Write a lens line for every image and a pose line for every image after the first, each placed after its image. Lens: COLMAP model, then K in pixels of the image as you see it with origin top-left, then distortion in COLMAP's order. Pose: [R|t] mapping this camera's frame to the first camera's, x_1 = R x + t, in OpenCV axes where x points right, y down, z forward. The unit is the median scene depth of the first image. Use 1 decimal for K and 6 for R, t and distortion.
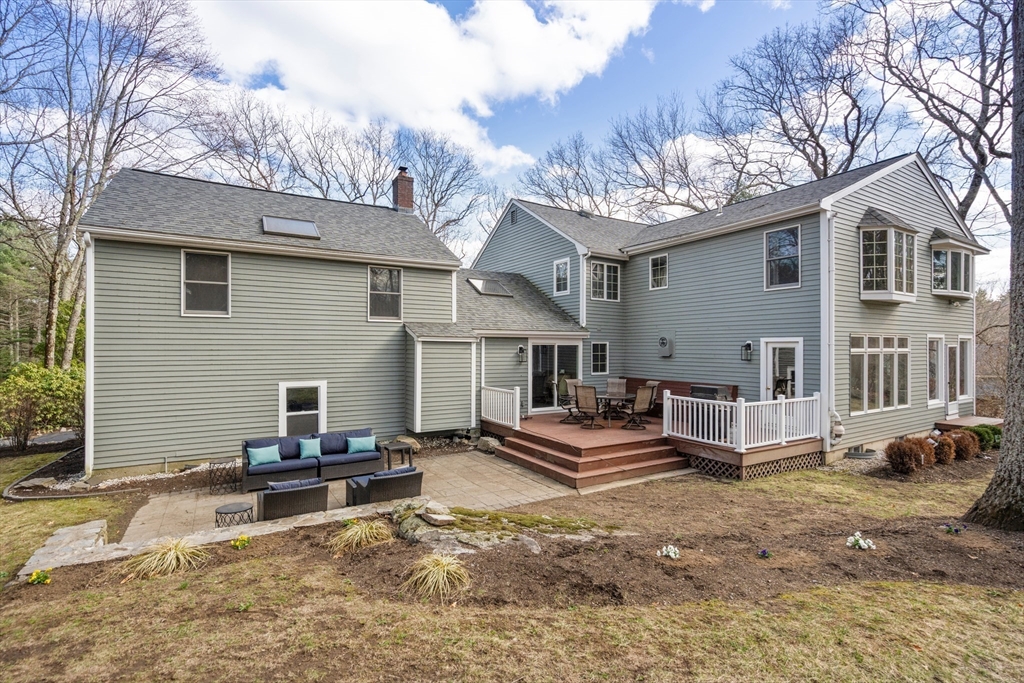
lens RADIAL K [[475.4, 0, 511.5], [0, 475.4, 346.8], [0, 0, 1]] dist [-0.001252, -0.000050]
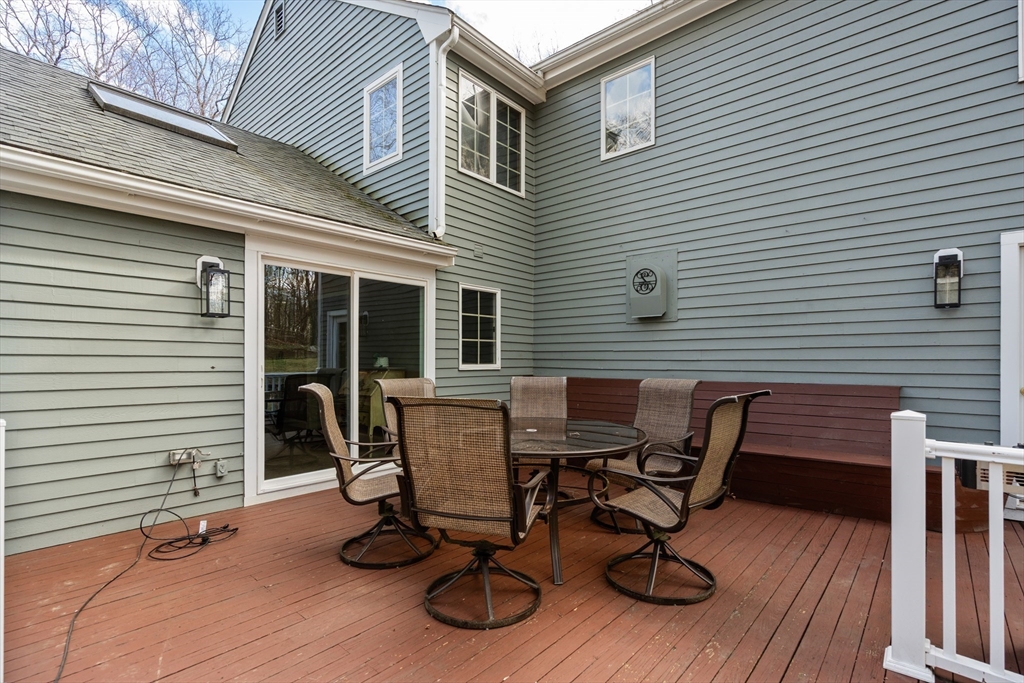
lens RADIAL K [[475.4, 0, 510.4], [0, 475.4, 350.1], [0, 0, 1]] dist [-0.001252, -0.000050]
pose [[0.953870, 0.005953, 0.300161, 0.093663], [0.000070, 0.999799, -0.020050, 0.051236], [-0.300220, 0.019146, 0.953678, 0.630016]]
